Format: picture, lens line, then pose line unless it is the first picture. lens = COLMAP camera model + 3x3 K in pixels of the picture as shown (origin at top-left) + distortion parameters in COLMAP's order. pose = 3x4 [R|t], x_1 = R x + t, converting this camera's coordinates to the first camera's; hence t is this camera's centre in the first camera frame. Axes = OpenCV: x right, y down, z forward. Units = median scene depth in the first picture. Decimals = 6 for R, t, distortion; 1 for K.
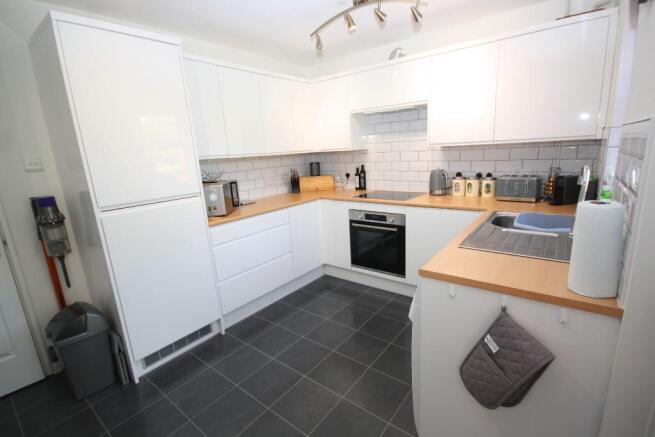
lens RADIAL K [[304.8, 0, 335.0], [0, 304.8, 217.8], [0, 0, 1]] dist [-0.003302, -0.001350]
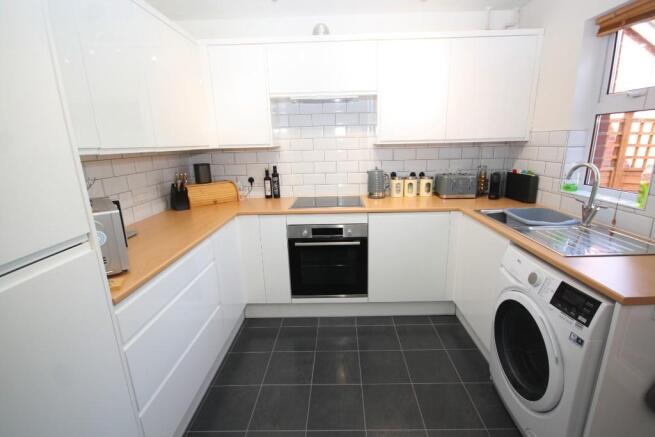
lens RADIAL K [[304.8, 0, 335.0], [0, 304.8, 217.8], [0, 0, 1]] dist [-0.003302, -0.001350]
pose [[0.803503, -0.112849, 0.584506, -0.295200], [0.115654, 0.992752, 0.032681, -0.056889], [-0.583958, 0.041341, 0.810731, 0.321571]]
